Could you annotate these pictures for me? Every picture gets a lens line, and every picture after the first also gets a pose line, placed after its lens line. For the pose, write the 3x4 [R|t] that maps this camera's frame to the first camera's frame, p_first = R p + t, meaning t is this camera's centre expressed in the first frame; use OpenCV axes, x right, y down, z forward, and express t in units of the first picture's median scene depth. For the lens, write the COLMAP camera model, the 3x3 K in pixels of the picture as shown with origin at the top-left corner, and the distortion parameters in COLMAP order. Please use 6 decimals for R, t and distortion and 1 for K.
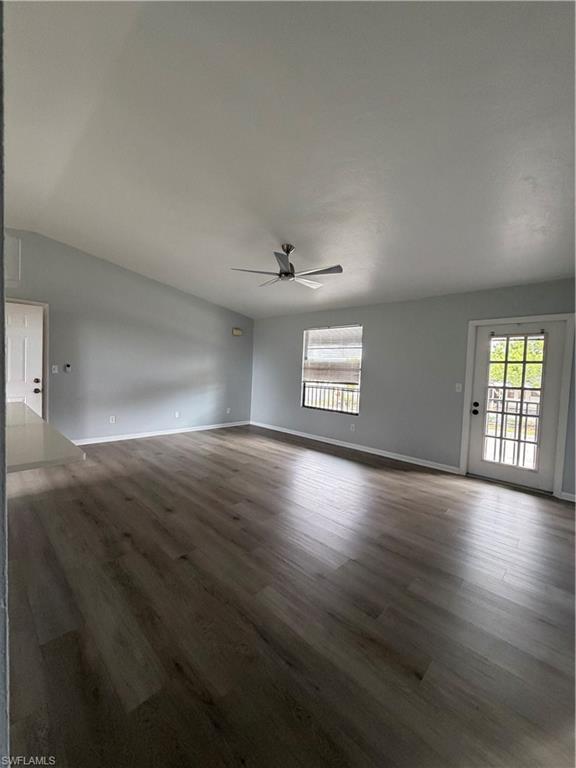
lens RADIAL K [[308.6, 0, 286.9], [0, 308.6, 381.4], [0, 0, 1]] dist [-0.004549, -0.000266]
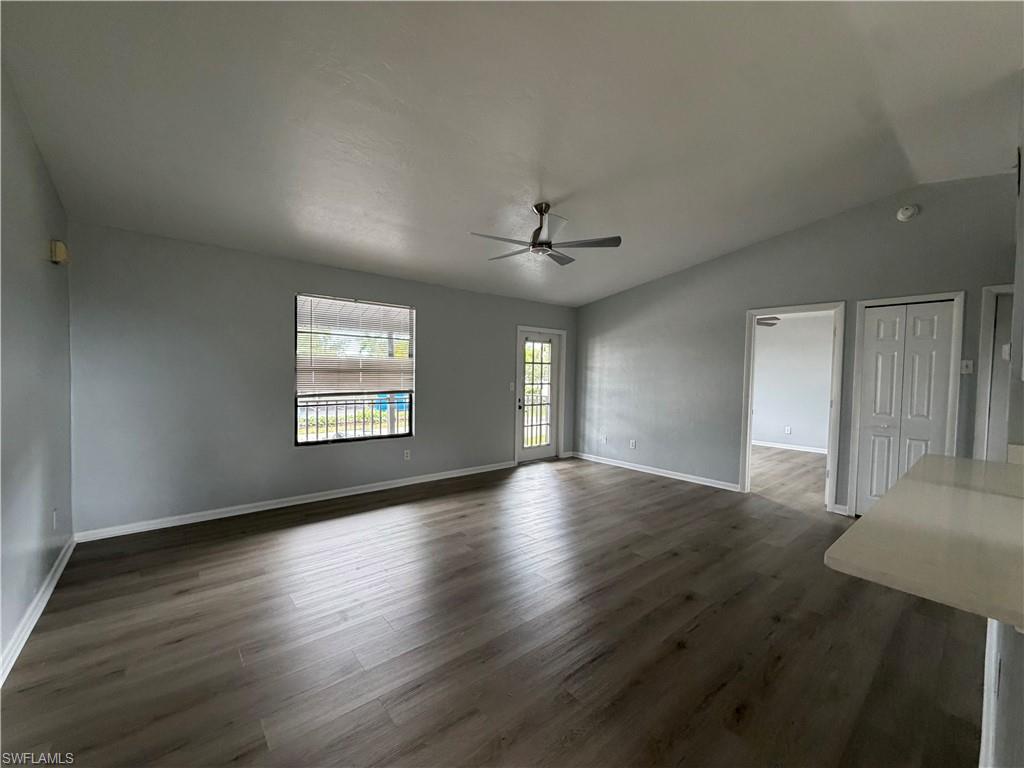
lens RADIAL K [[411.5, 0, 508.2], [0, 411.5, 385.2], [0, 0, 1]] dist [-0.004549, -0.000266]
pose [[0.103047, -0.064672, 0.992572, -0.865530], [0.028933, 0.997657, 0.061999, -0.073591], [-0.994256, 0.022329, 0.104677, 0.872000]]
